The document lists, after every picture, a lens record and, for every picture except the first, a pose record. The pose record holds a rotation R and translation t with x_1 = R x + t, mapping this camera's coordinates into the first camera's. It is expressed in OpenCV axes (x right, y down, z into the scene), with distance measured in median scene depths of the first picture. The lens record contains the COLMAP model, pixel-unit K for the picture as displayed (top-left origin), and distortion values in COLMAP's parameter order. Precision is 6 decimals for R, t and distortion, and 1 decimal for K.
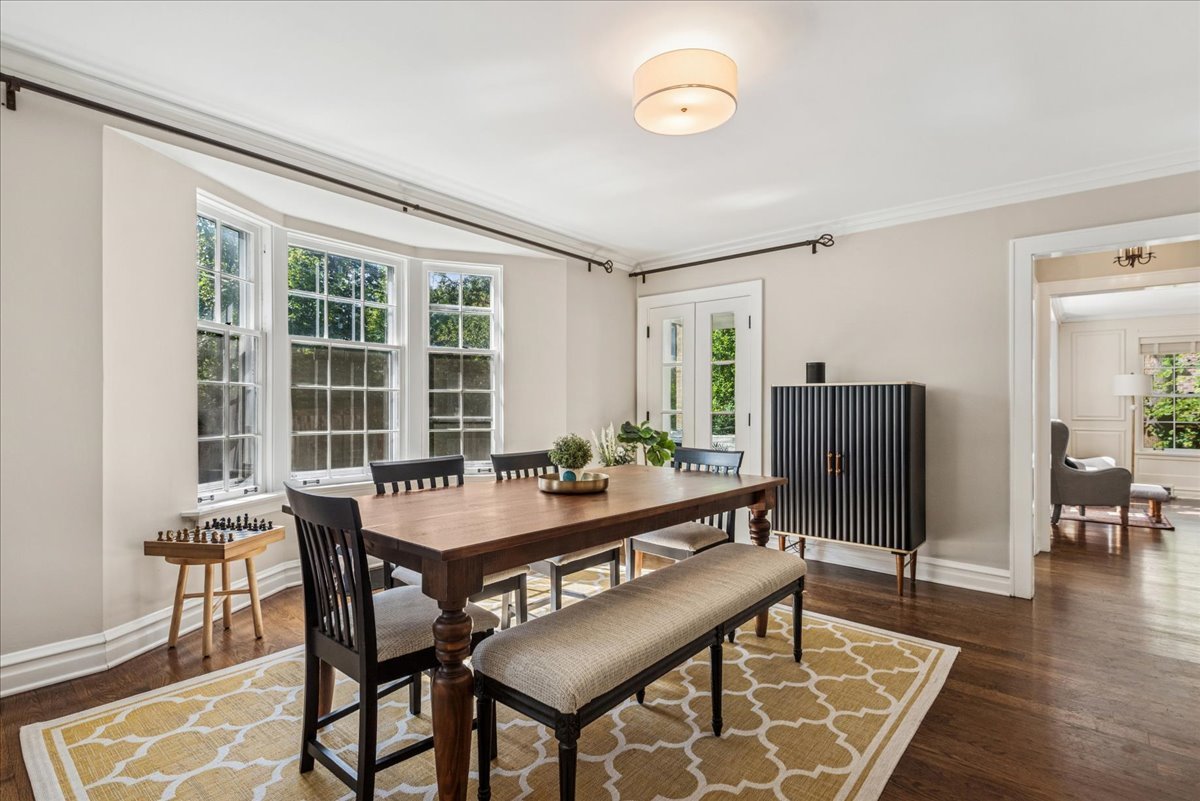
lens RADIAL K [[570.0, 0, 597.2], [0, 570.0, 407.6], [0, 0, 1]] dist [-0.000133, -0.000356]
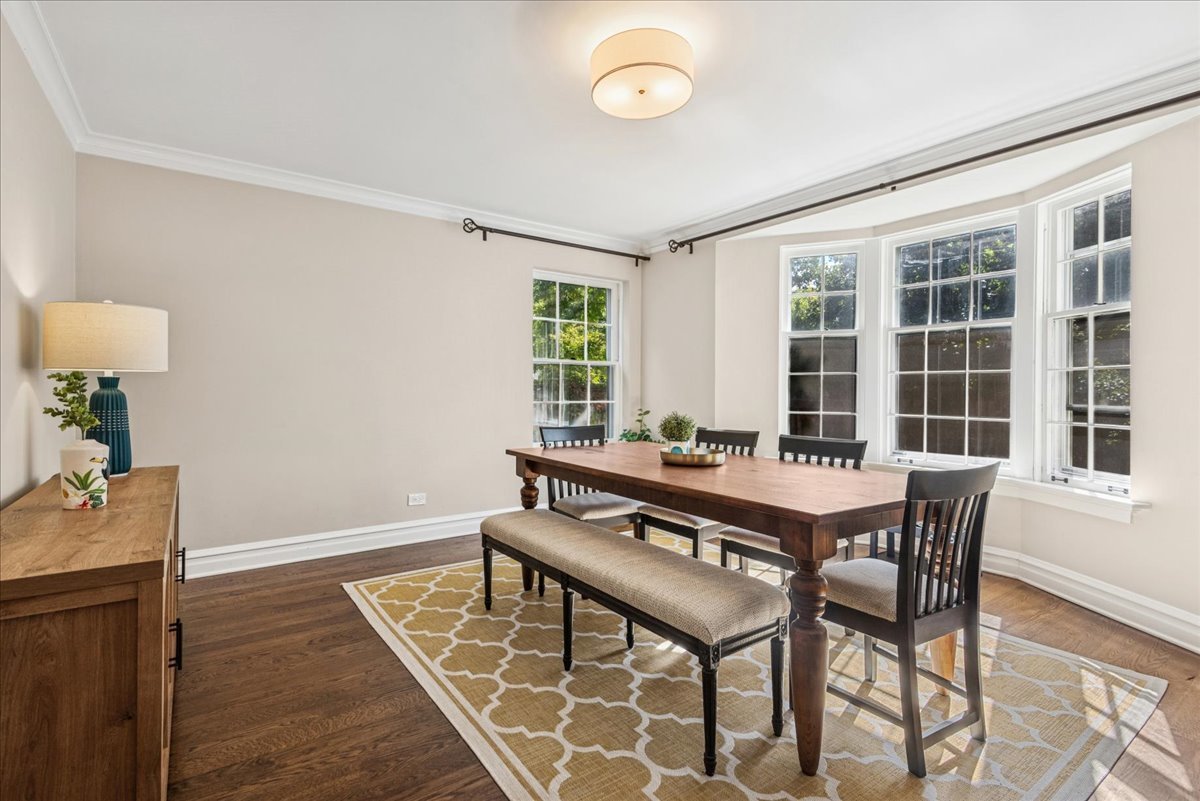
lens RADIAL K [[570.4, 0, 600.0], [0, 570.4, 400.5], [0, 0, 1]] dist [0.001551, 0.000054]
pose [[-0.237947, 0.009340, -0.971233, 0.880259], [-0.007208, 0.999909, 0.011382, 0.009771], [0.971251, 0.009709, -0.237858, 0.894056]]
